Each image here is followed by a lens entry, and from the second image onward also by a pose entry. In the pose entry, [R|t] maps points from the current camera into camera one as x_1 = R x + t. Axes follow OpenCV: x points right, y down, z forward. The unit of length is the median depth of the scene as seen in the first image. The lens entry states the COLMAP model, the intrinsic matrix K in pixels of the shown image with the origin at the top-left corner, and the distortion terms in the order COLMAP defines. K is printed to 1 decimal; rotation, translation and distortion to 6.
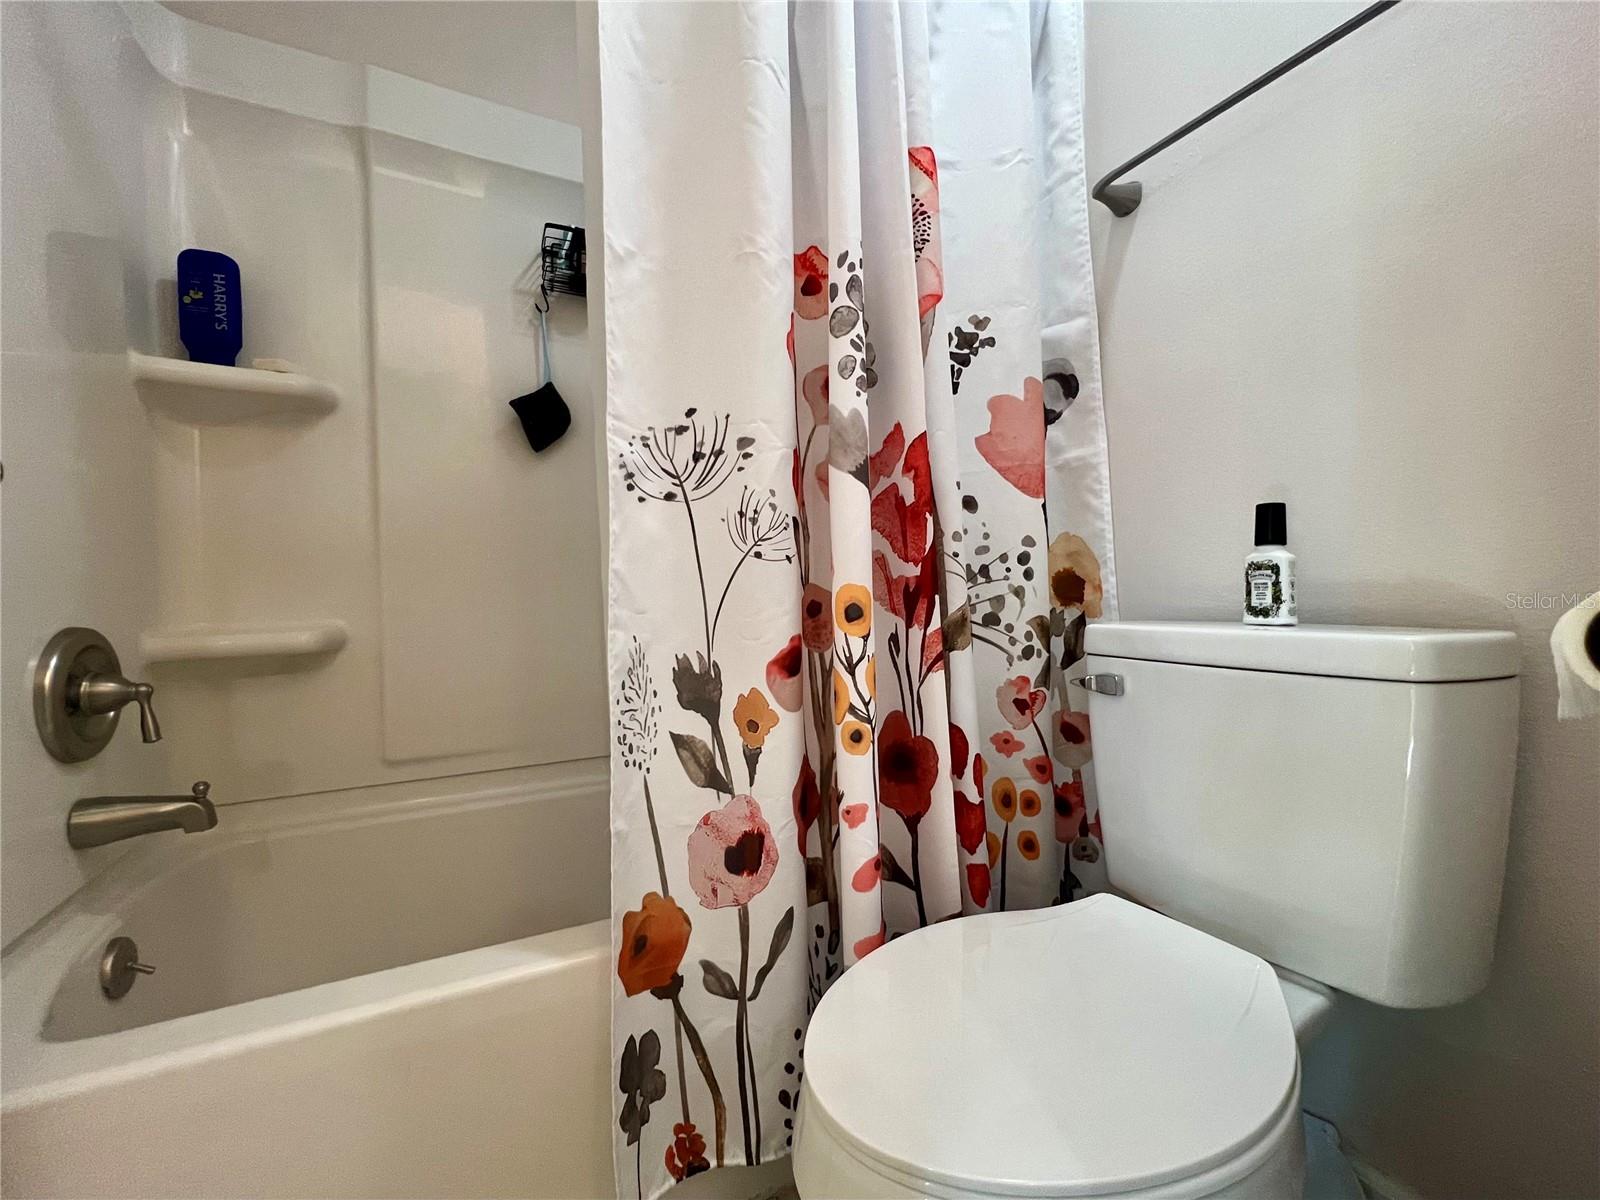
lens RADIAL K [[669.2, 0, 800.0], [0, 669.2, 600.0], [0, 0, 1]] dist [-0.000988, -0.000383]
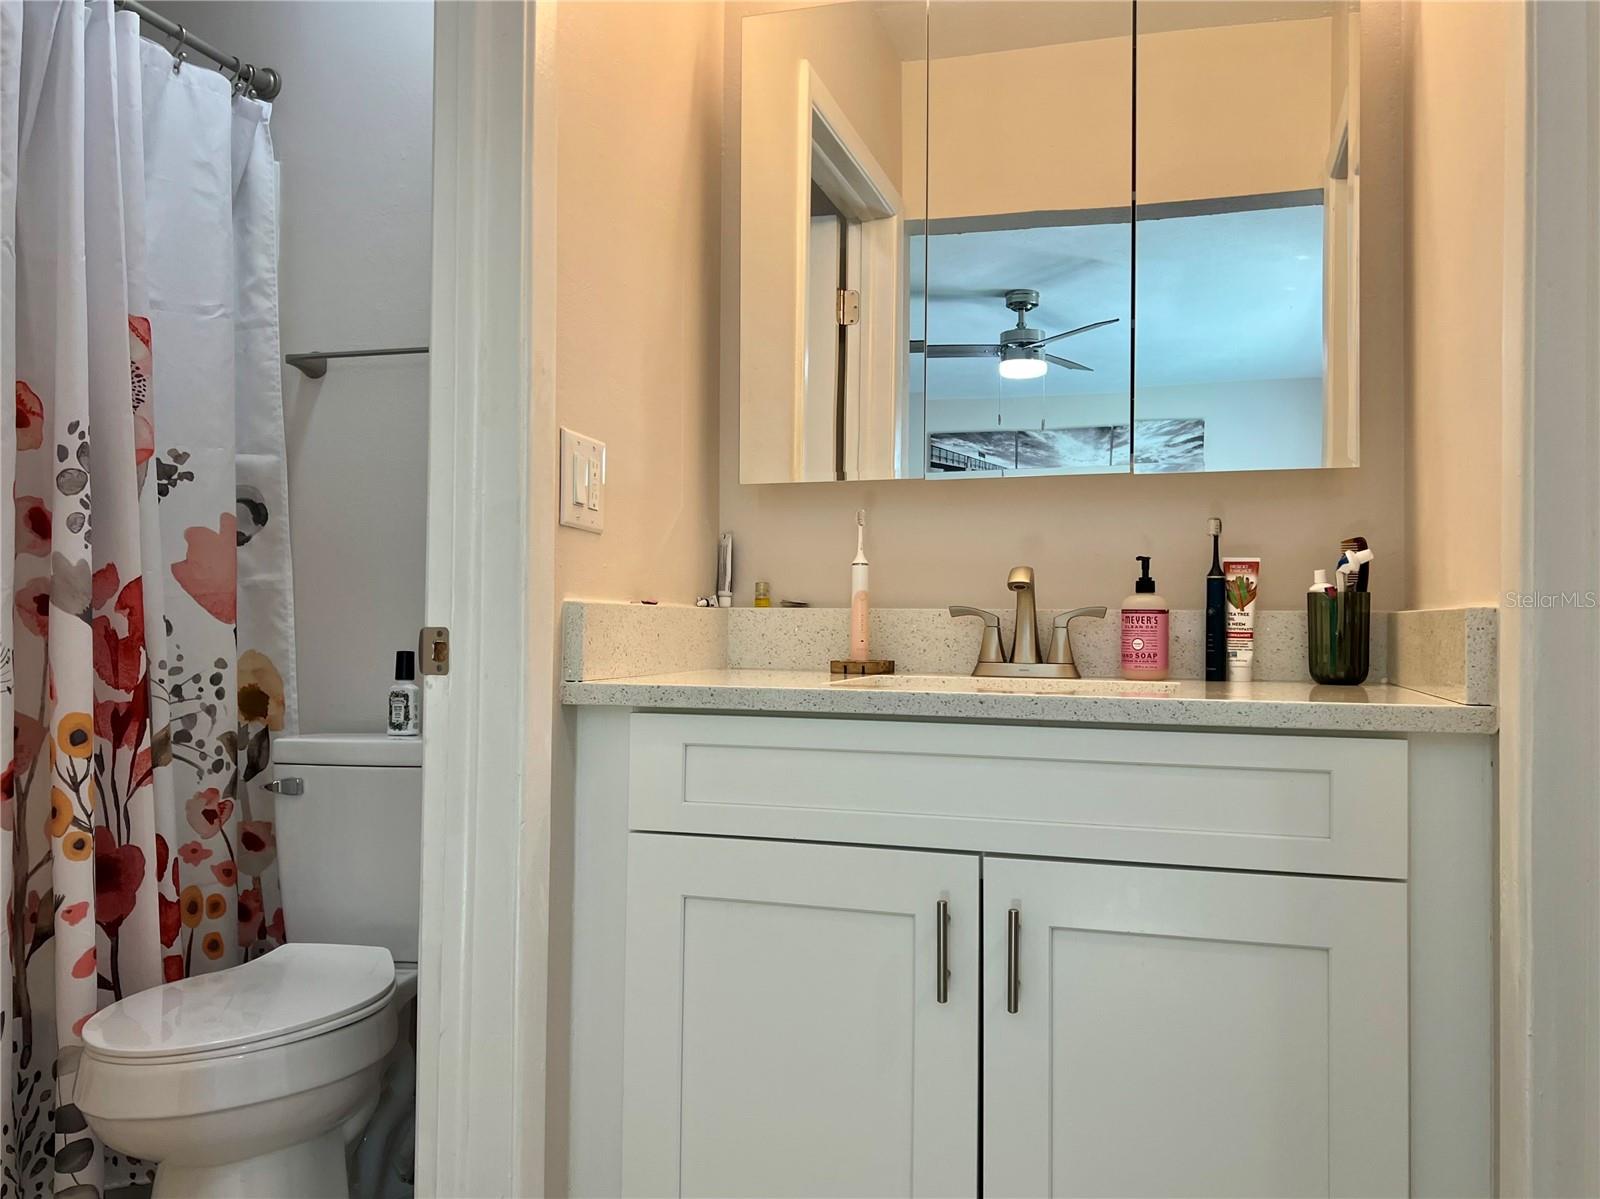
lens RADIAL K [[1250.5, 0, 800.0], [0, 1250.5, 599.5], [0, 0, 1]] dist [0.002901, 0.005397]
pose [[0.673544, 0.043703, 0.737854, -0.558018], [0.001586, 0.998163, -0.060569, -0.069688], [-0.739145, 0.041966, 0.672238, -1.125201]]
